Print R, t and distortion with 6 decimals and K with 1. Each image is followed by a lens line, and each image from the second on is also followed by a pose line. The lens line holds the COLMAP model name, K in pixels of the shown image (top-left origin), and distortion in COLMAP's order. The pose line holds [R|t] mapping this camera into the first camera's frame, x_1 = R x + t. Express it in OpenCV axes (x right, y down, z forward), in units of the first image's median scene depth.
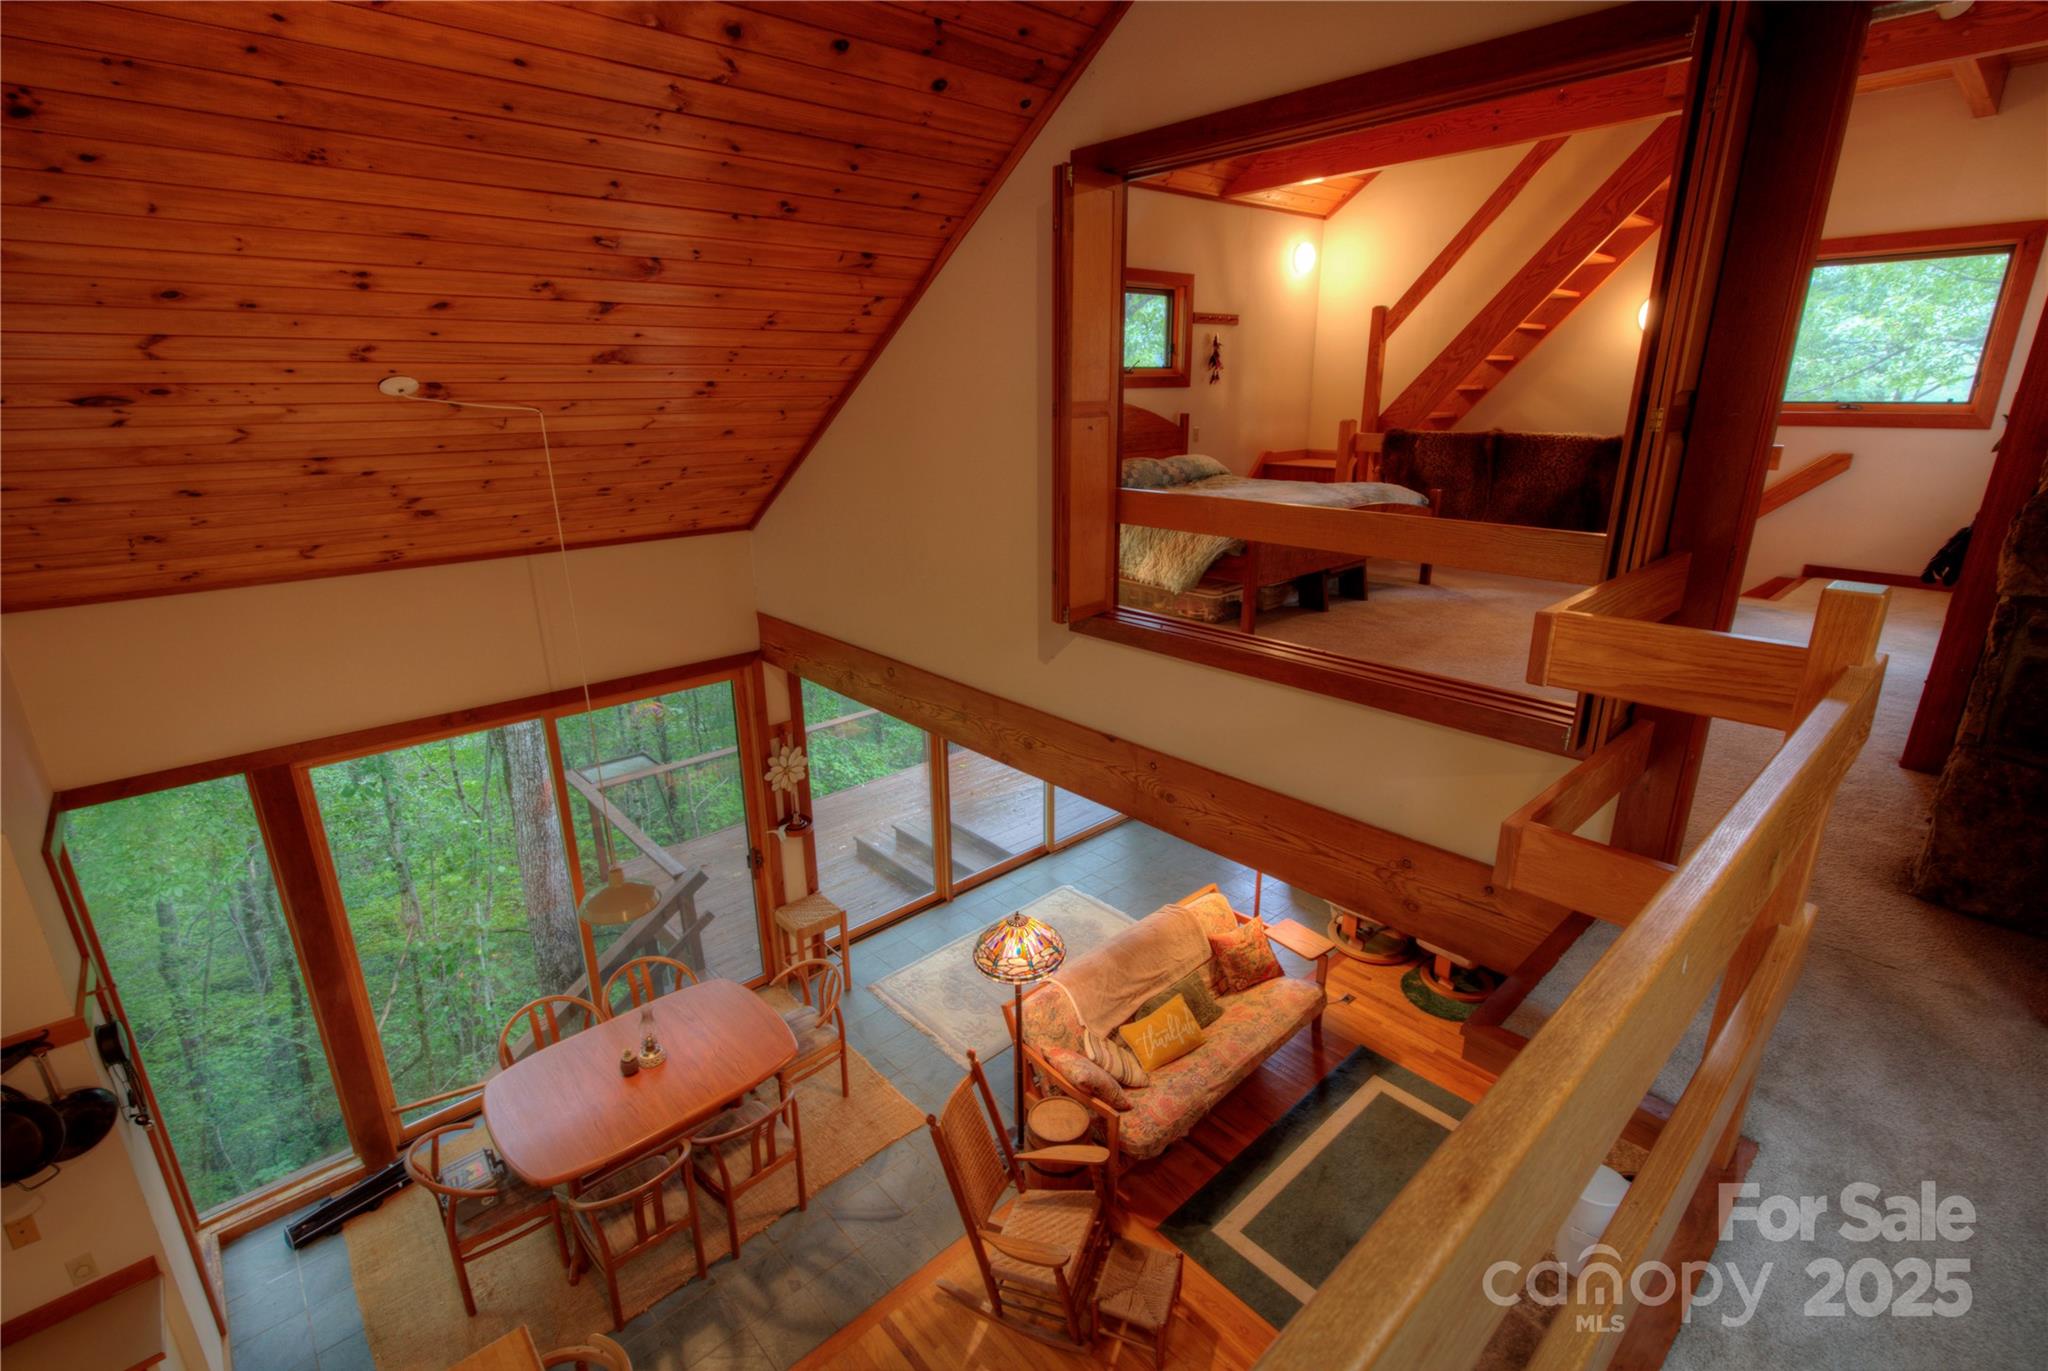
lens RADIAL K [[933.6, 0, 1020.9], [0, 933.6, 685.3], [0, 0, 1]] dist [-0.000418, 0.000484]
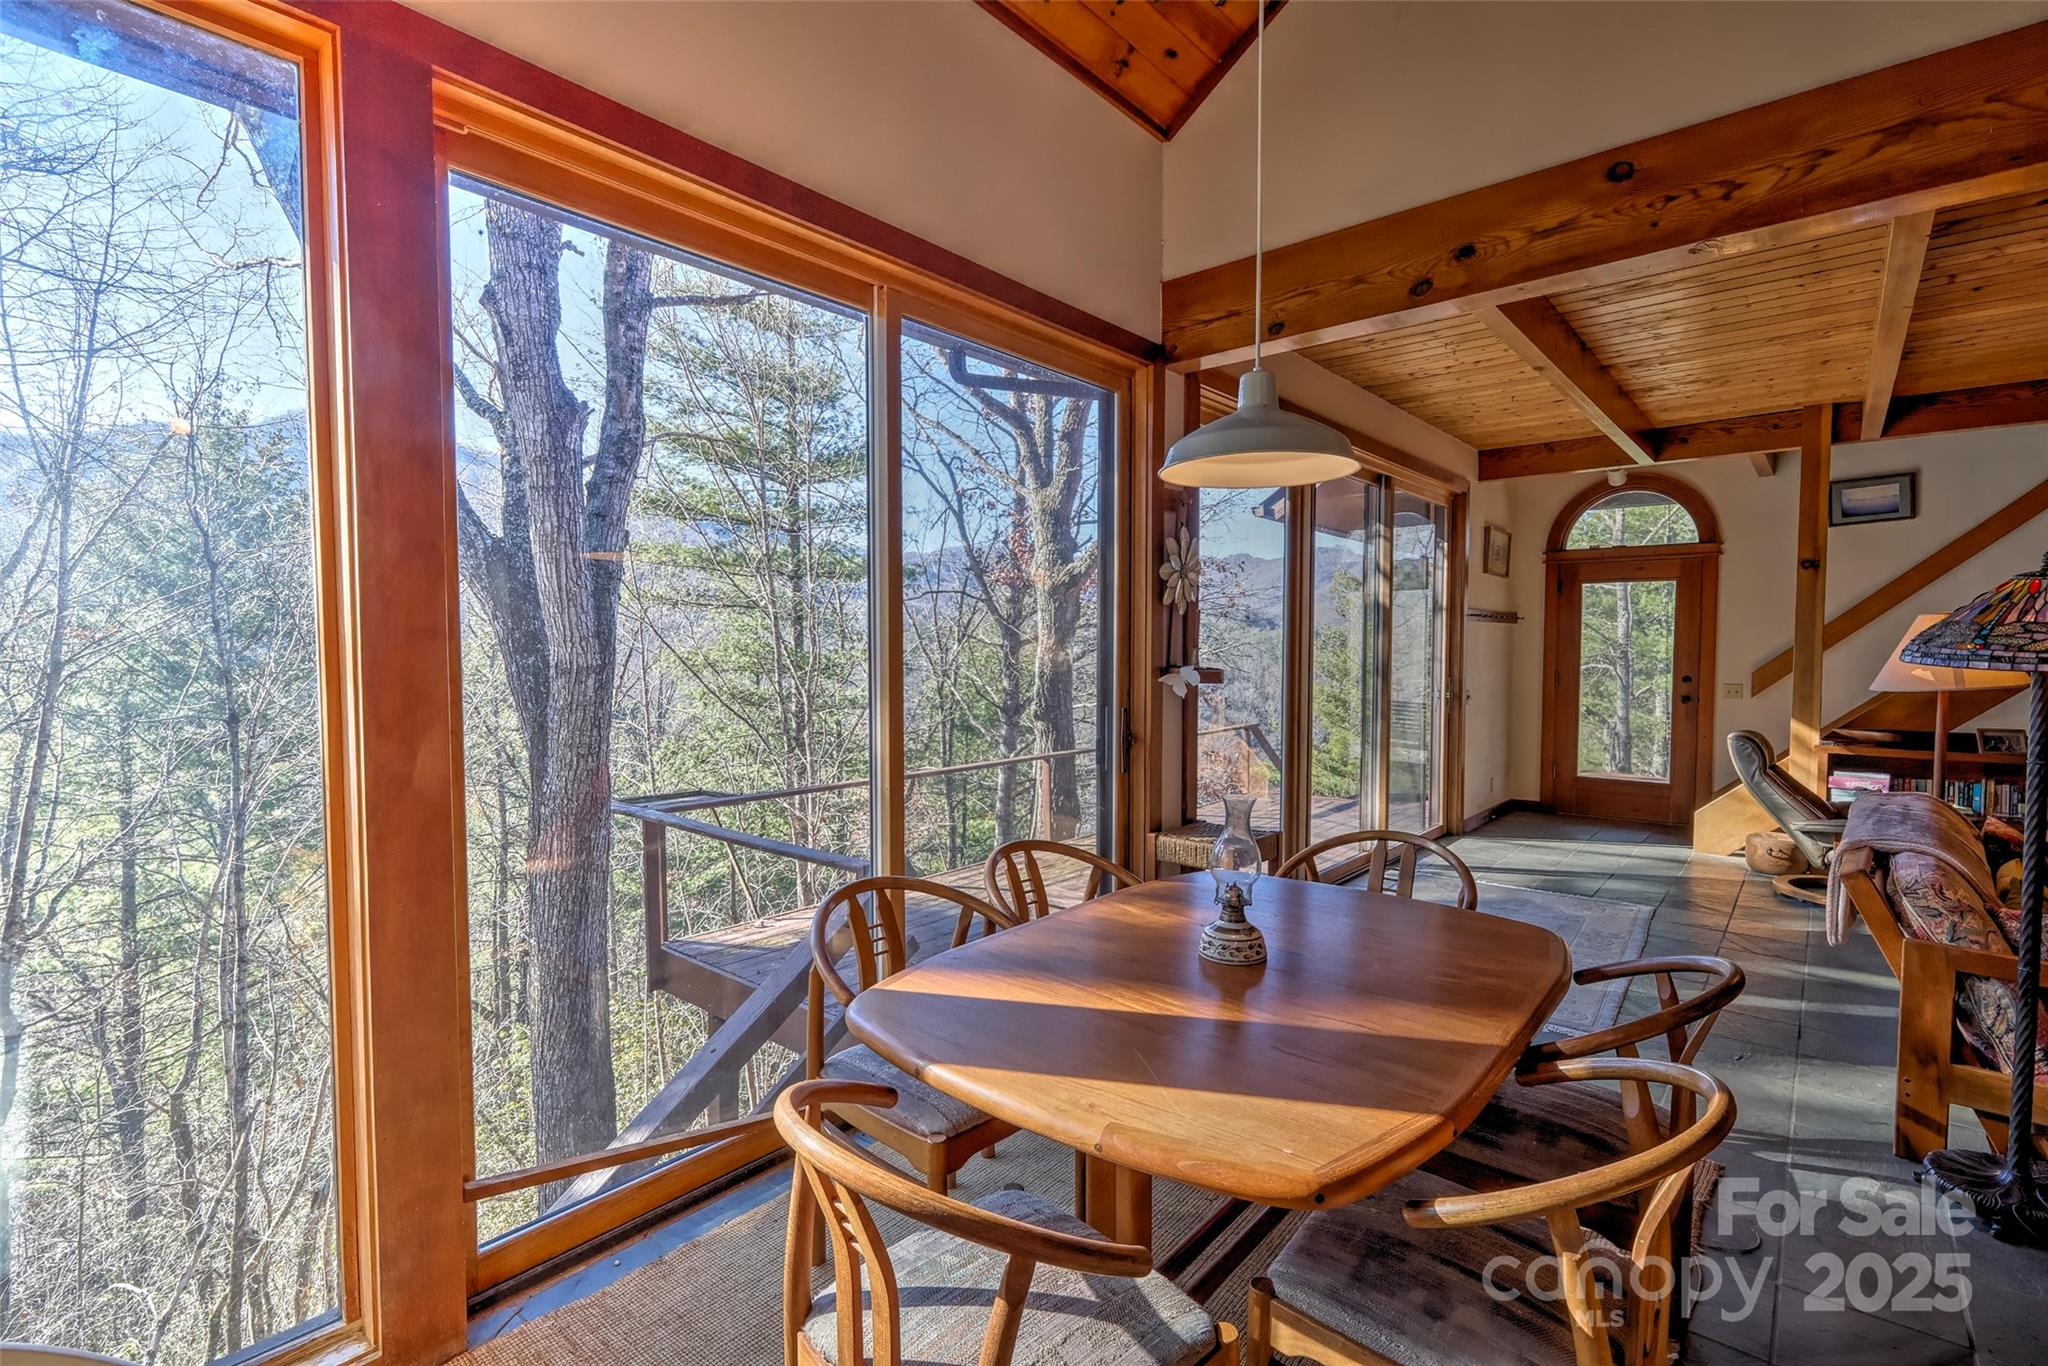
lens RADIAL K [[935.6, 0, 1024.0], [0, 935.6, 683.0], [0, 0, 1]] dist [0.001267, 0.000023]
pose [[0.991955, 0.002868, 0.126557, -0.543757], [0.031062, 0.963664, -0.265306, 0.397273], [-0.122720, 0.267102, 0.955822, 0.619088]]
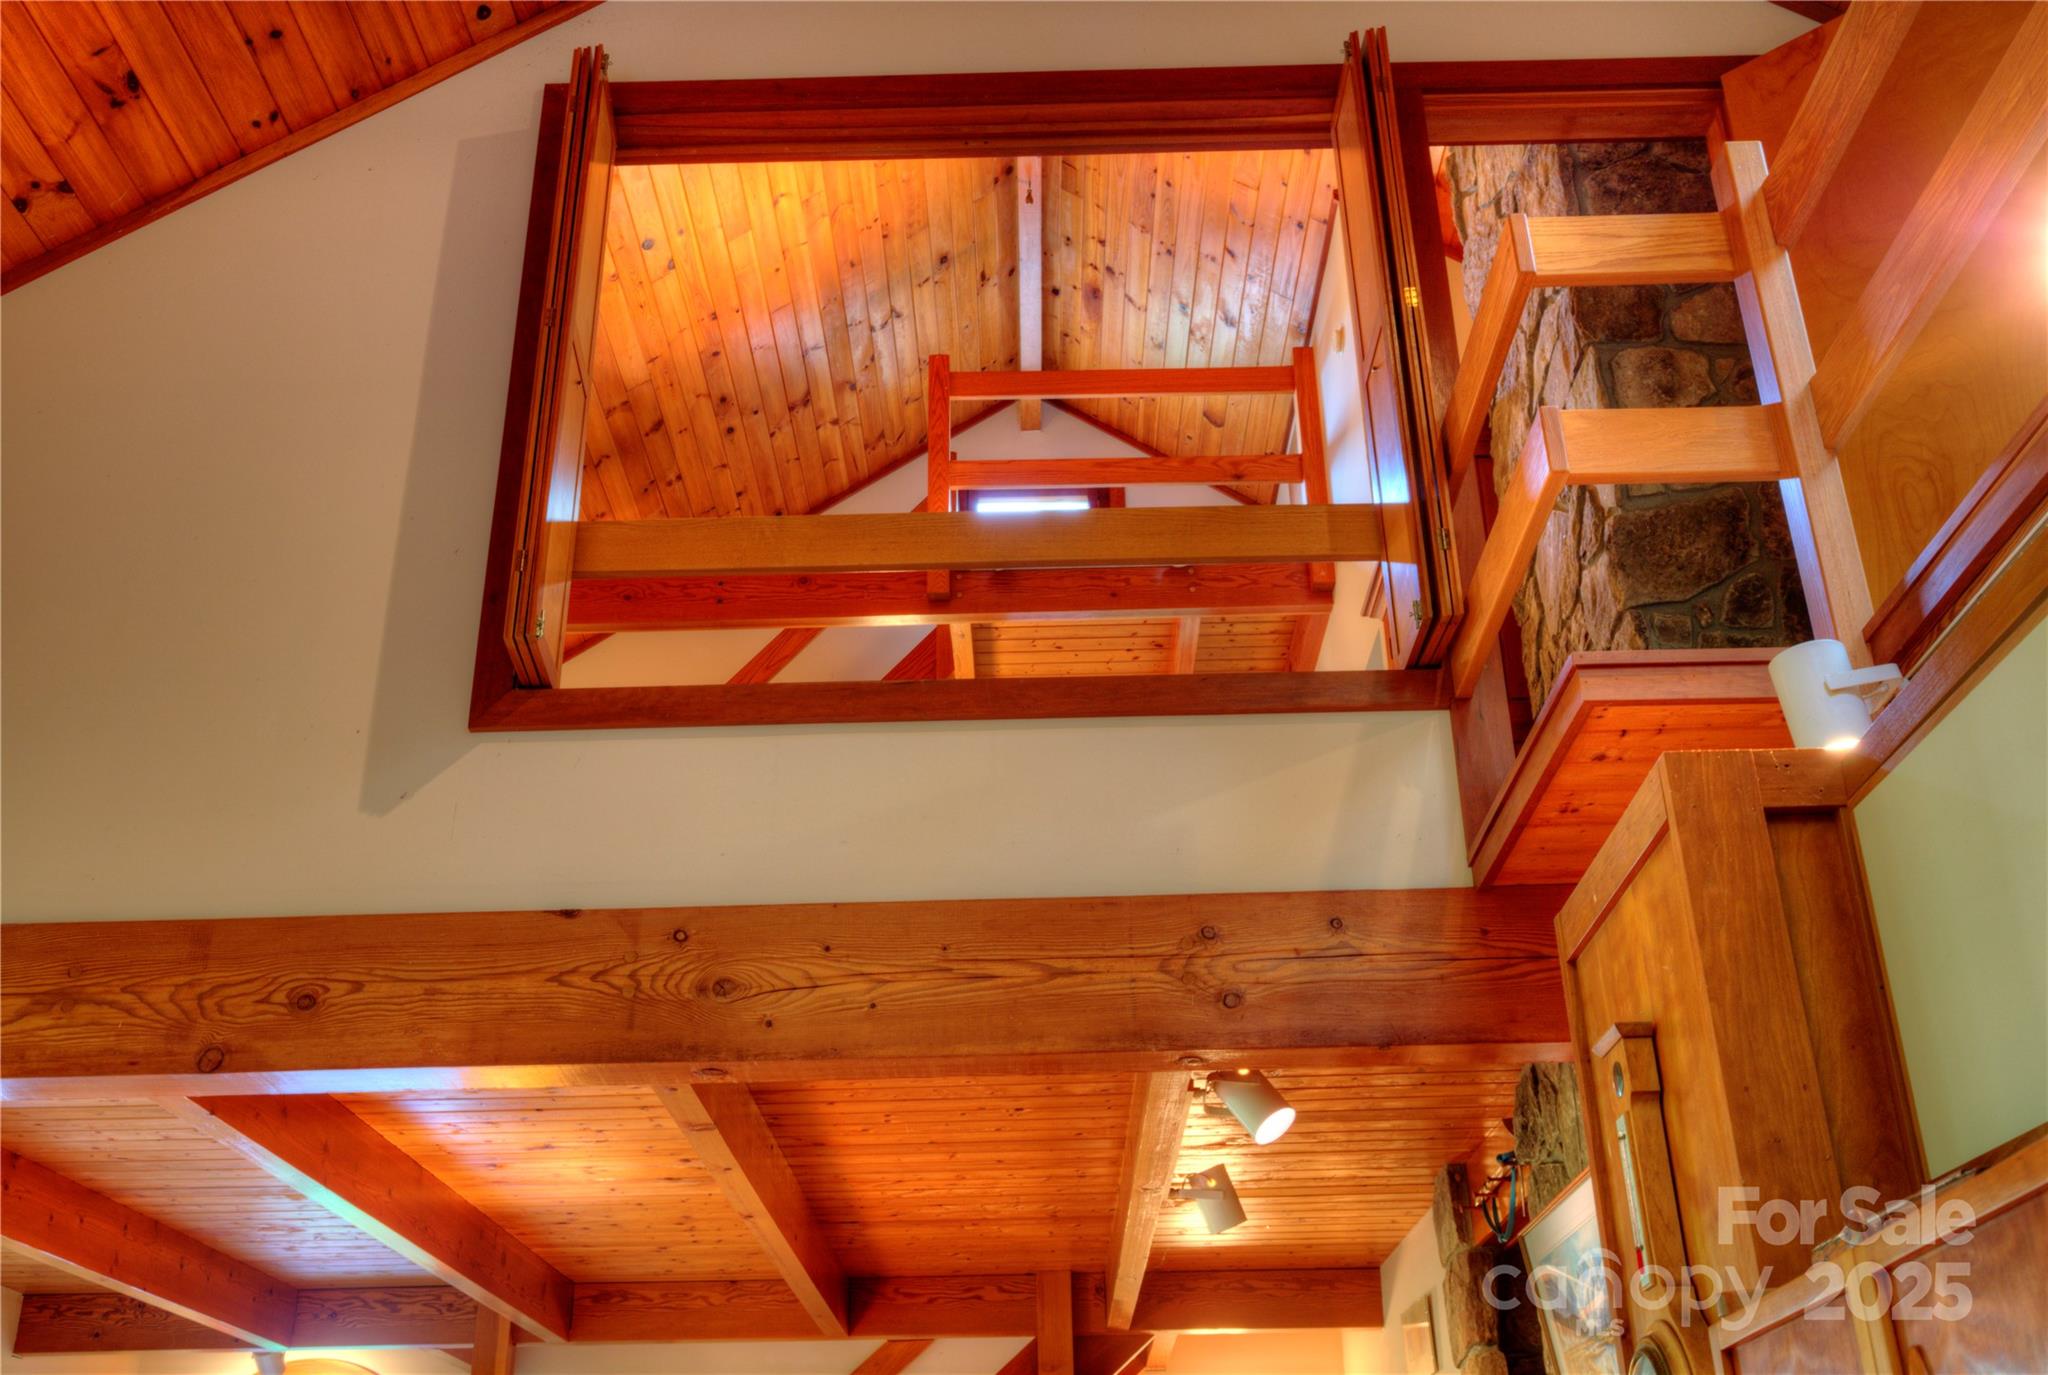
lens RADIAL K [[1963.8, 0, 1025.2], [0, 1963.8, 682.3], [0, 0, 1]] dist [-0.002600, 0.013276]
pose [[0.681219, 0.326319, 0.655329, -0.349018], [0.234443, 0.750777, -0.617552, 0.506956], [-0.693525, 0.574326, 0.434940, 0.250878]]
